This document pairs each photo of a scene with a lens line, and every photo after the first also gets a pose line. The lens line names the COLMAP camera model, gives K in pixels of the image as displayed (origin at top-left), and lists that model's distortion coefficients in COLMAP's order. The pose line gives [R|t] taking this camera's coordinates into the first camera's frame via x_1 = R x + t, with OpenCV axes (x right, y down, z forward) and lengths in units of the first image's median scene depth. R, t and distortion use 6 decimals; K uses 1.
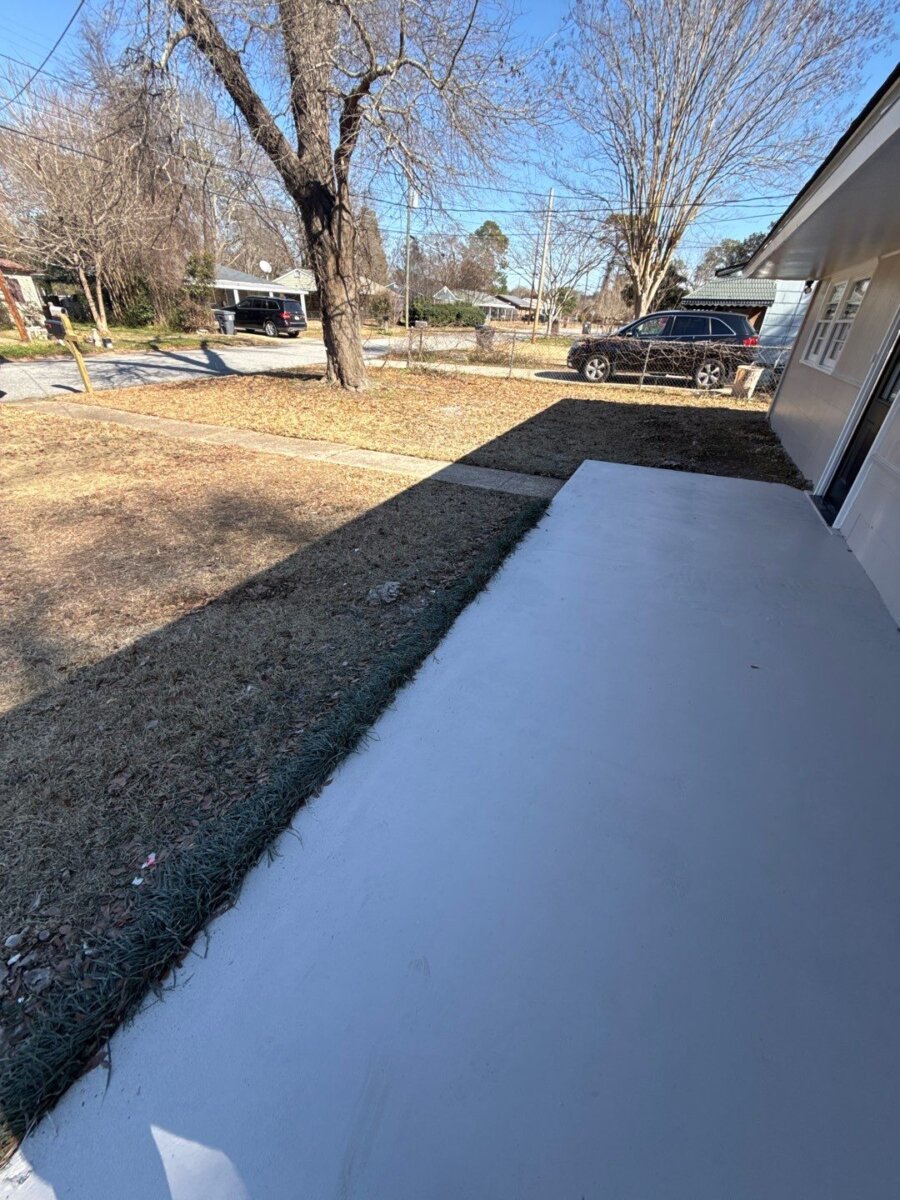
lens RADIAL K [[475.2, 0, 450.0], [0, 475.2, 600.0], [0, 0, 1]] dist [0.003368, 0.000120]
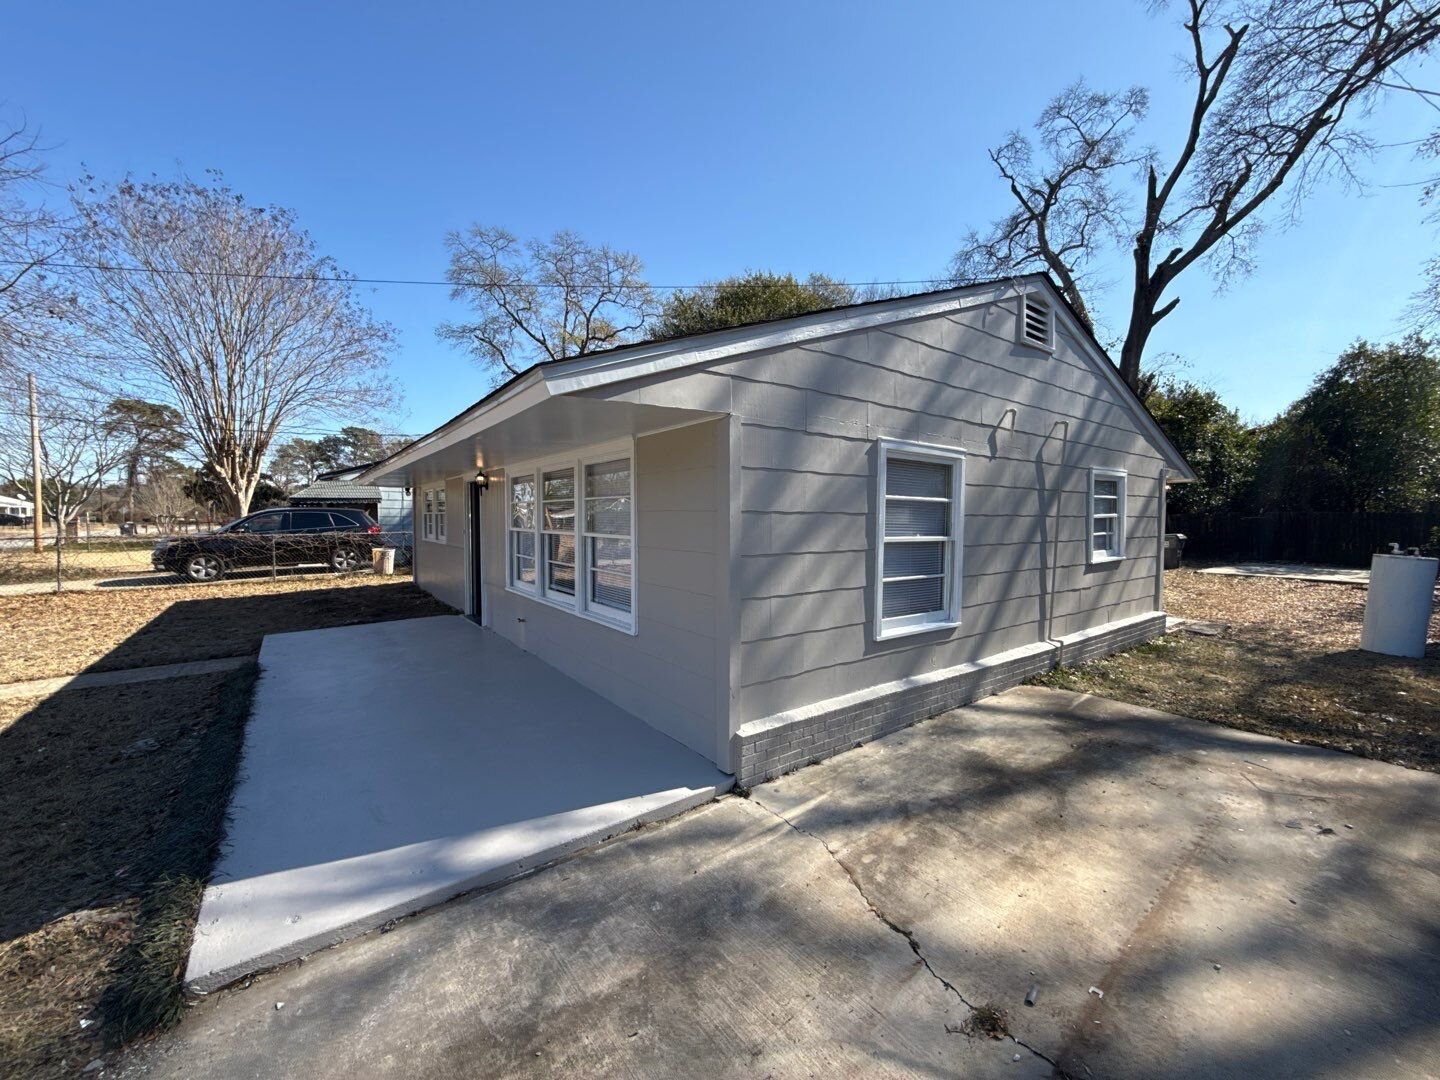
lens RADIAL K [[570.2, 0, 720.0], [0, 570.2, 540.0], [0, 0, 1]] dist [0.003368, 0.000120]
pose [[0.482639, -0.075266, 0.872579, -0.156578], [0.470098, 0.862881, -0.185590, 0.113424], [-0.738964, 0.499771, 0.451842, -0.203603]]
